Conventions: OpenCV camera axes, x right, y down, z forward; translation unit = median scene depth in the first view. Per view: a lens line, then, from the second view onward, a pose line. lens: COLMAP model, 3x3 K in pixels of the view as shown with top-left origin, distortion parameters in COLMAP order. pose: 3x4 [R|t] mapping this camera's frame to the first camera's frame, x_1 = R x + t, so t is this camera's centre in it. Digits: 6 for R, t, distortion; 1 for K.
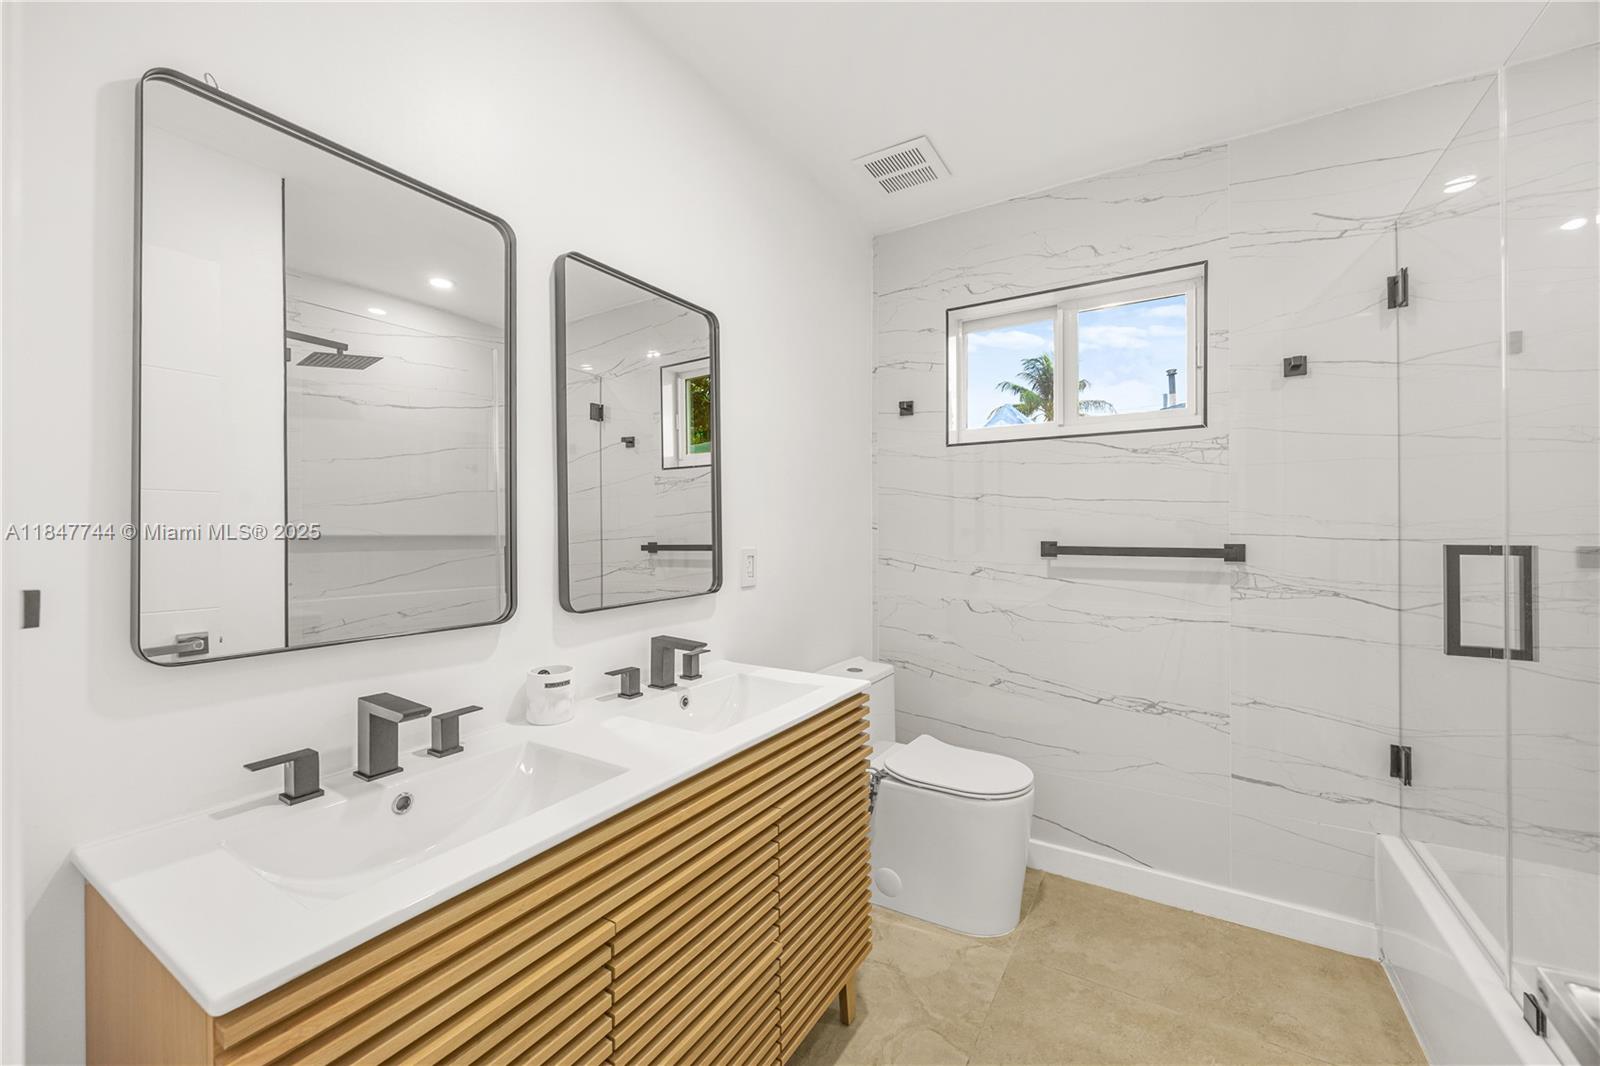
lens RADIAL K [[608.3, 0, 807.1], [0, 608.3, 531.3], [0, 0, 1]] dist [-0.001608, 0.000024]
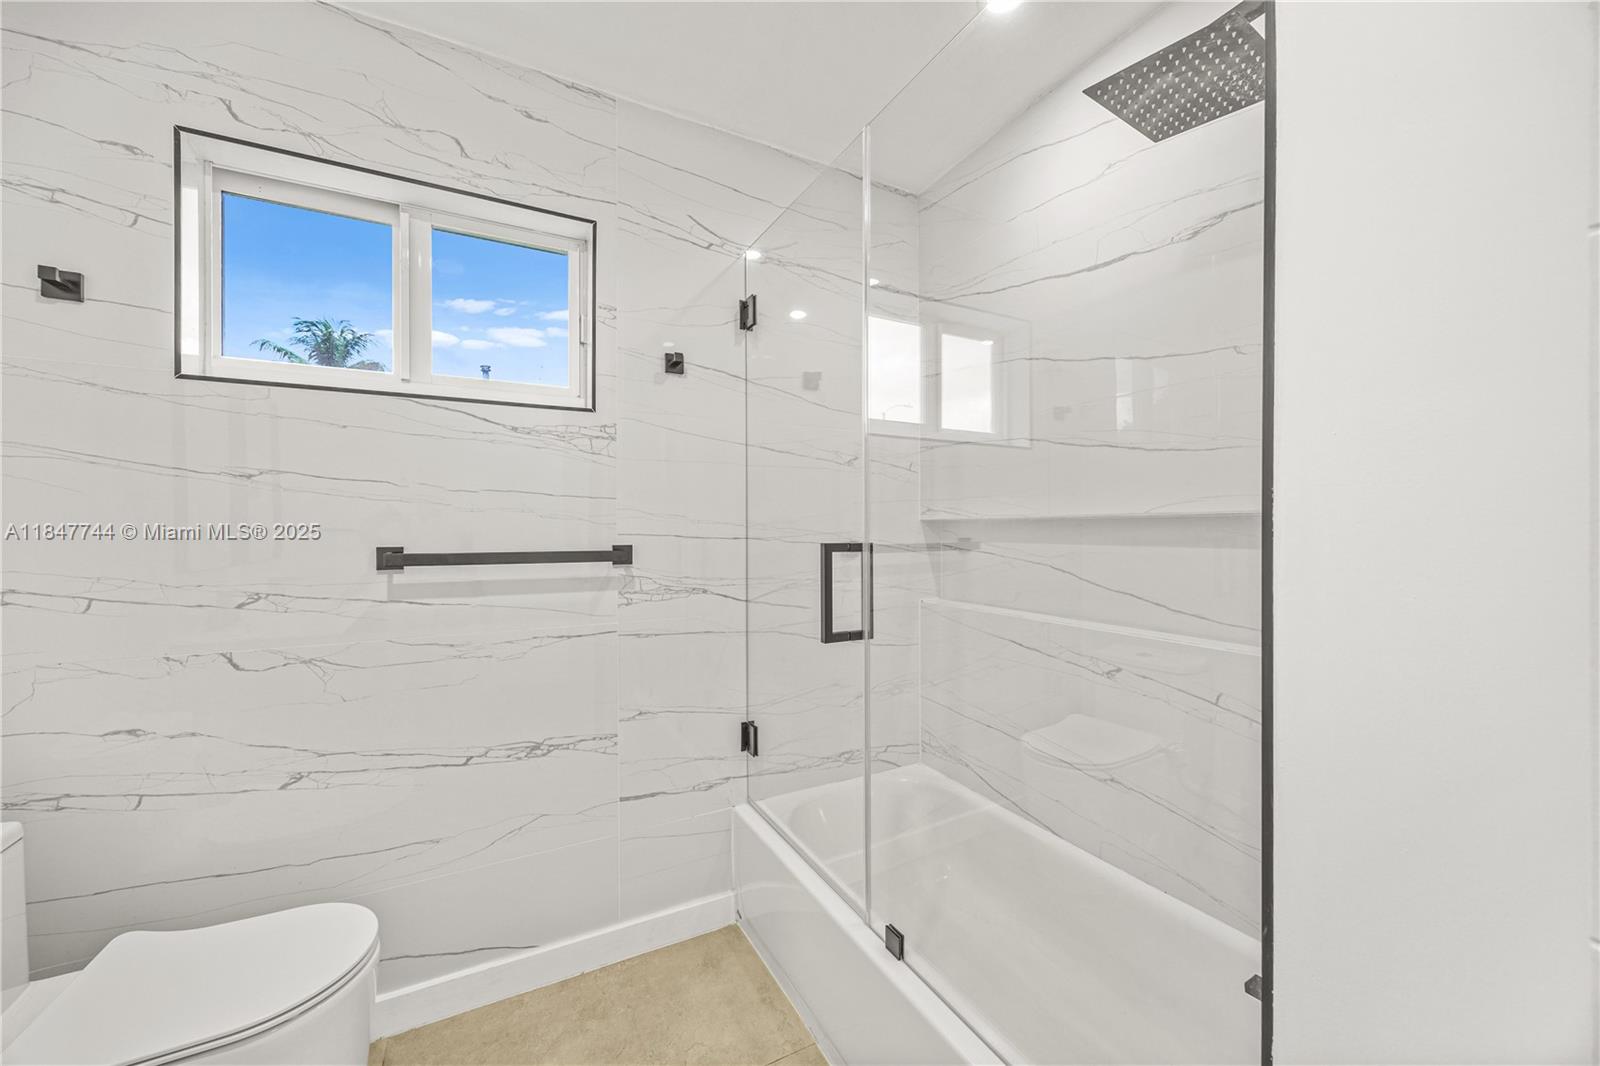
lens RADIAL K [[608.3, 0, 807.1], [0, 608.3, 531.3], [0, 0, 1]] dist [-0.001608, 0.000024]
pose [[0.503260, -0.004256, 0.864124, 0.057273], [0.002966, 0.999990, 0.003198, -0.001963], [-0.864130, 0.000954, 0.503268, 0.314795]]
